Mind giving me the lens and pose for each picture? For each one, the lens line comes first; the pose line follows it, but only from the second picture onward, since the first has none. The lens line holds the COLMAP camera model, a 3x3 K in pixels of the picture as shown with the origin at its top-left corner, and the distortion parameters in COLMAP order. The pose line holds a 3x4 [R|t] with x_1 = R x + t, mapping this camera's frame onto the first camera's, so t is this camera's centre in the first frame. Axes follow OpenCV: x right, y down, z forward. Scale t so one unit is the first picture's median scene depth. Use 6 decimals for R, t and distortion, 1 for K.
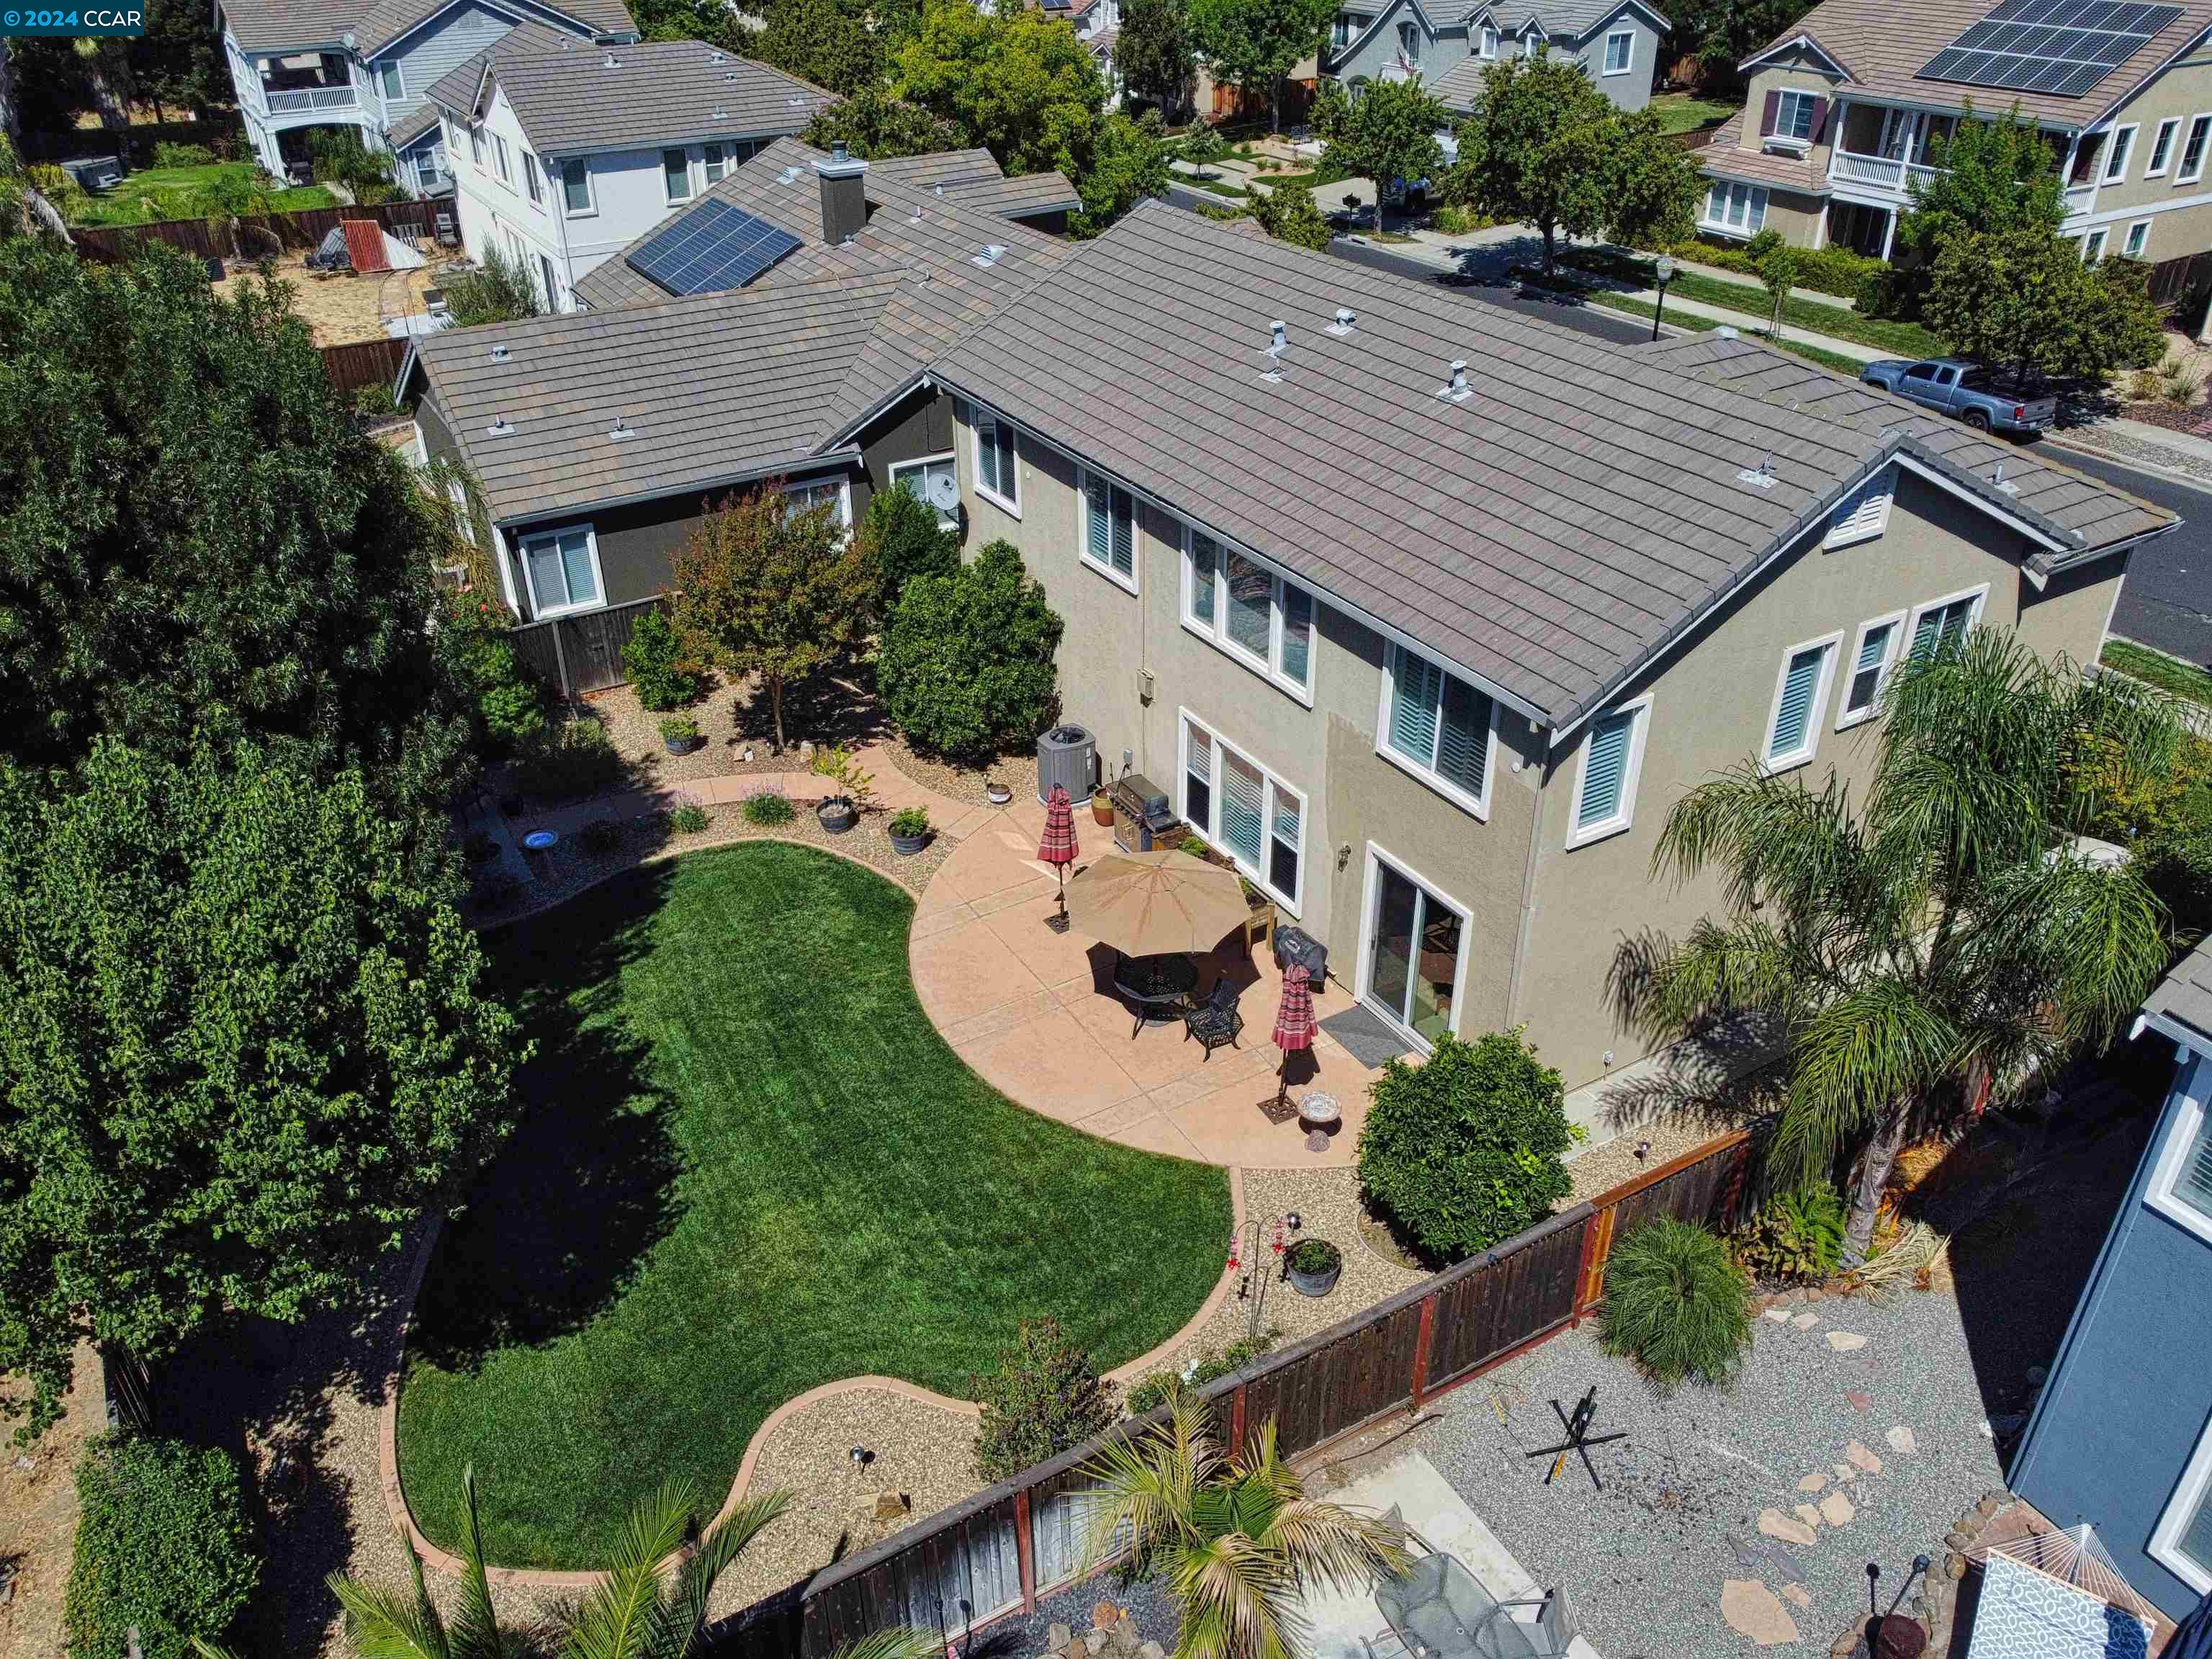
lens RADIAL K [[1674.9, 0, 1104.8], [0, 1674.9, 834.2], [0, 0, 1]] dist [-0.001471, -0.011232]
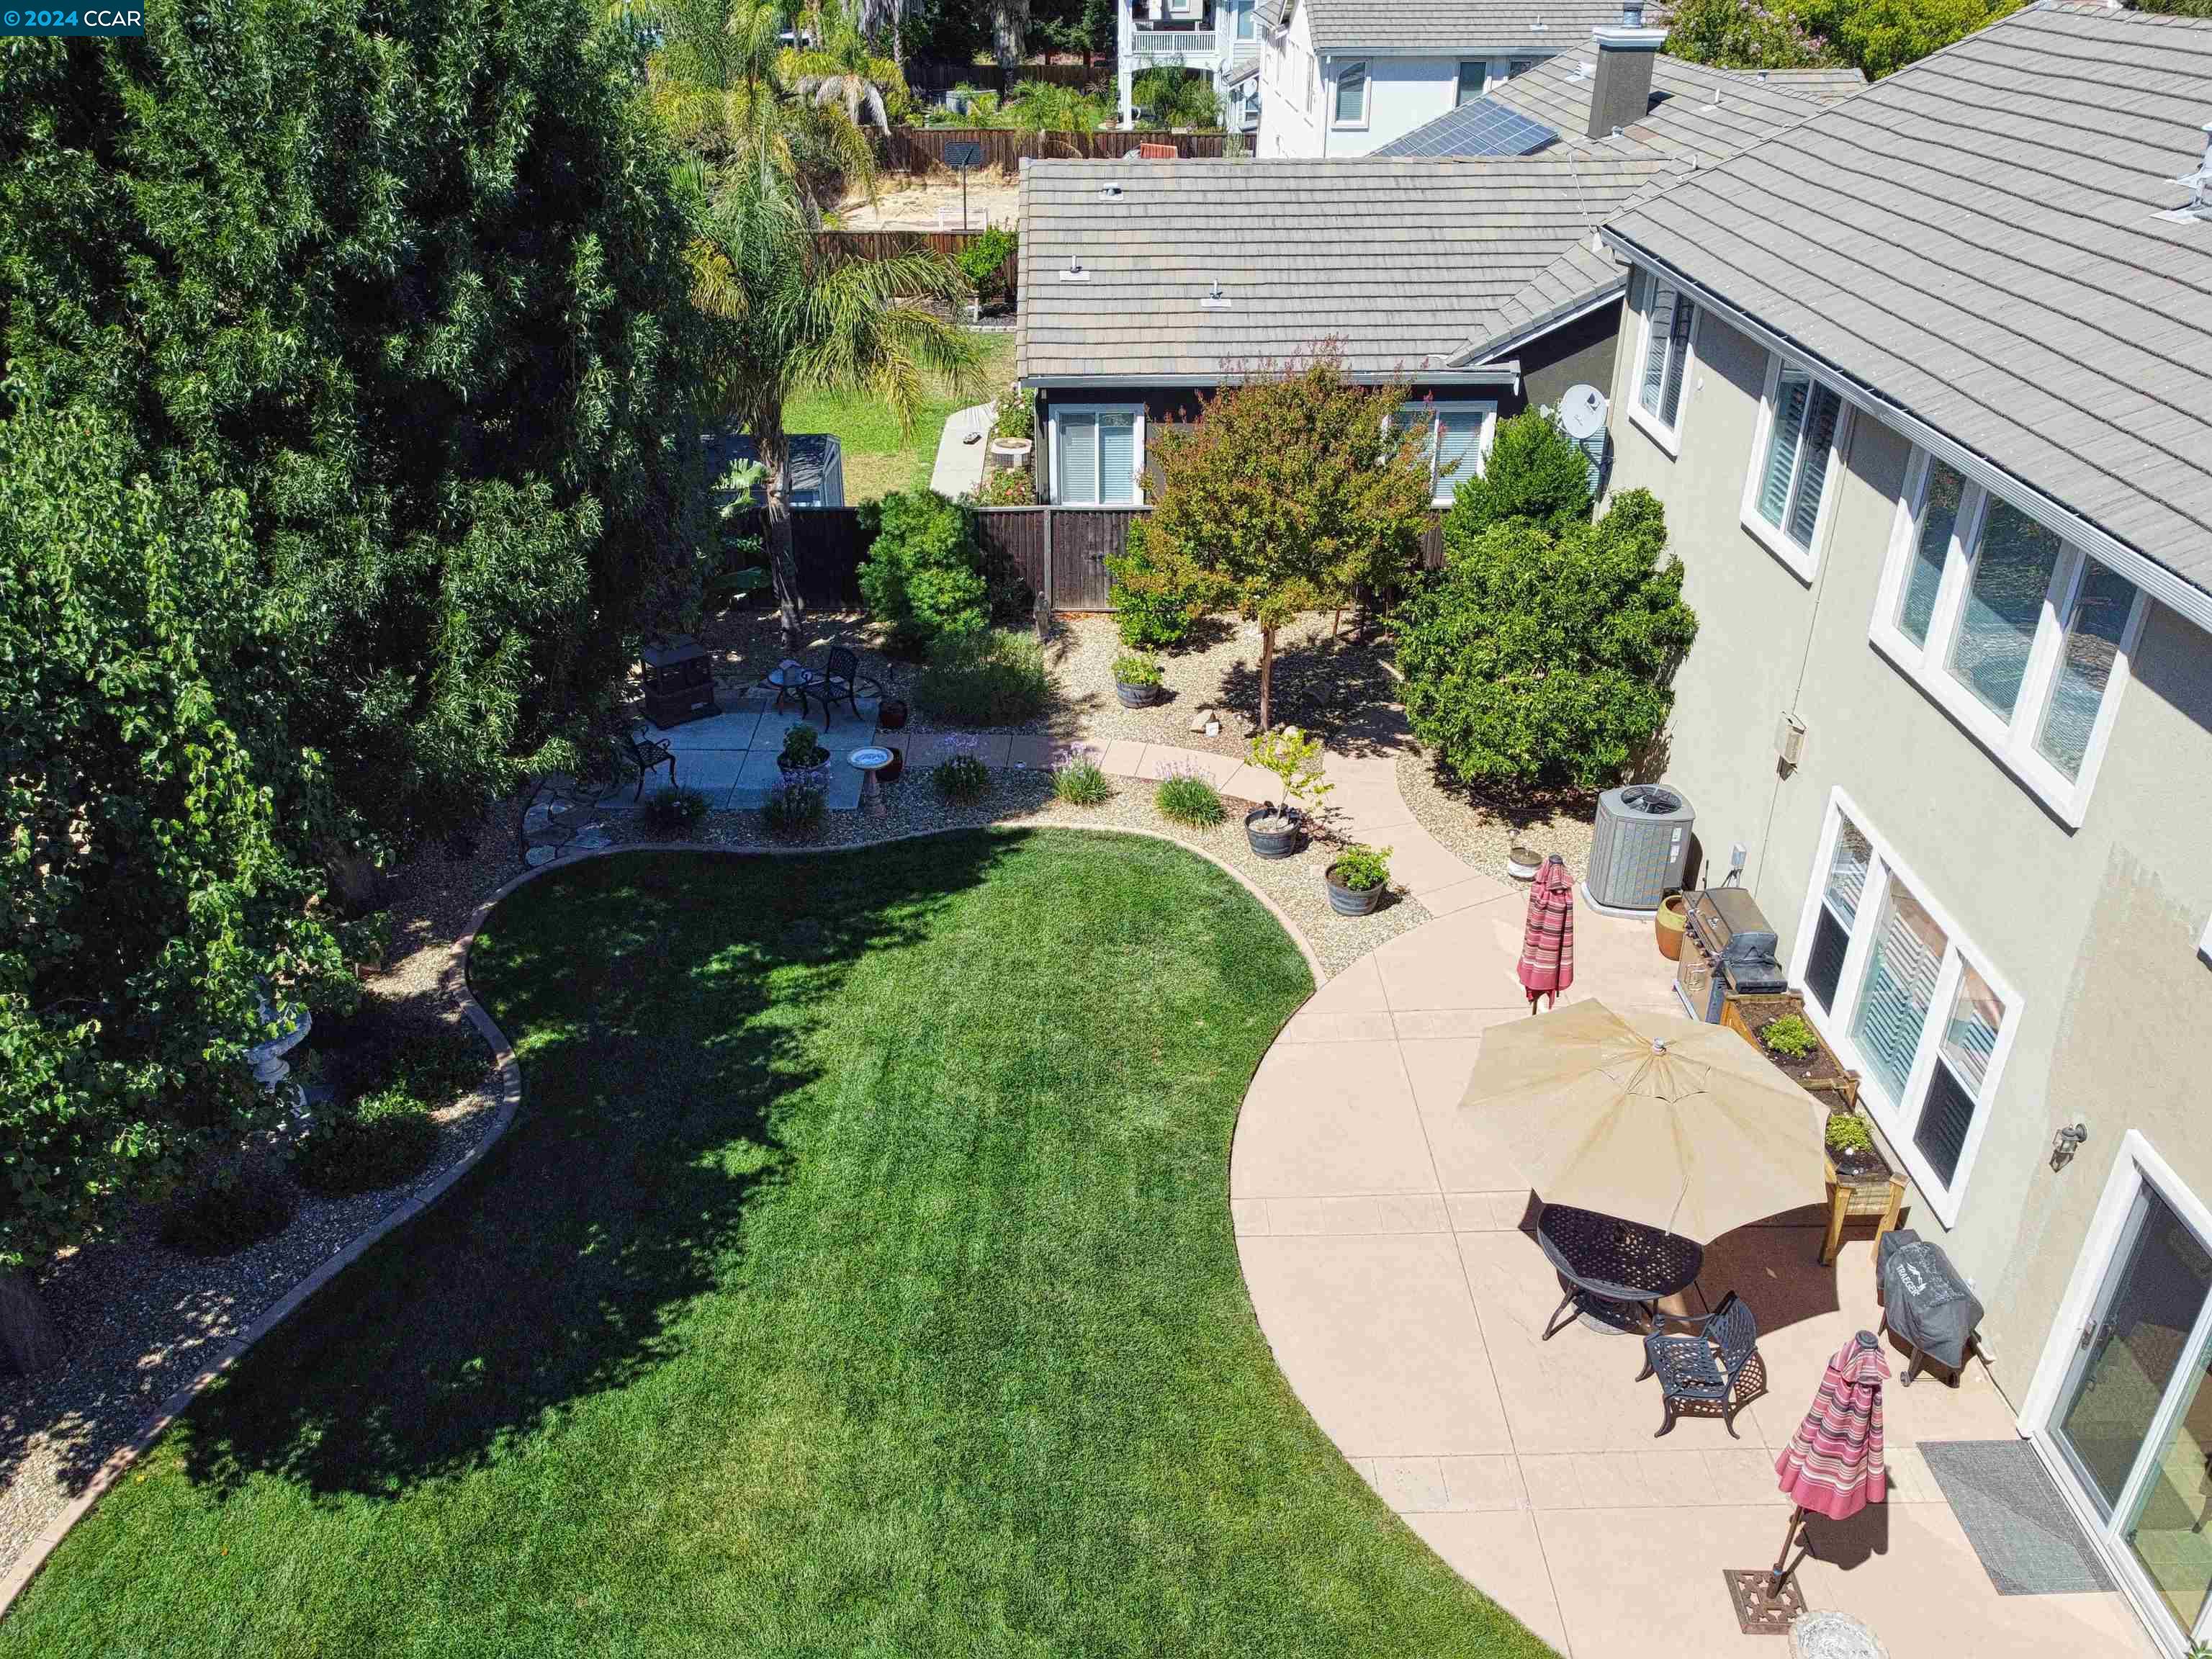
lens RADIAL K [[1674.9, 0, 1108.4], [0, 1674.9, 838.2], [0, 0, 1]] dist [-0.001471, -0.011232]
pose [[0.871392, 0.249619, -0.422335, 0.069478], [-0.263306, 0.964343, 0.026698, -0.009607], [0.413940, 0.087939, 0.906047, 0.367458]]
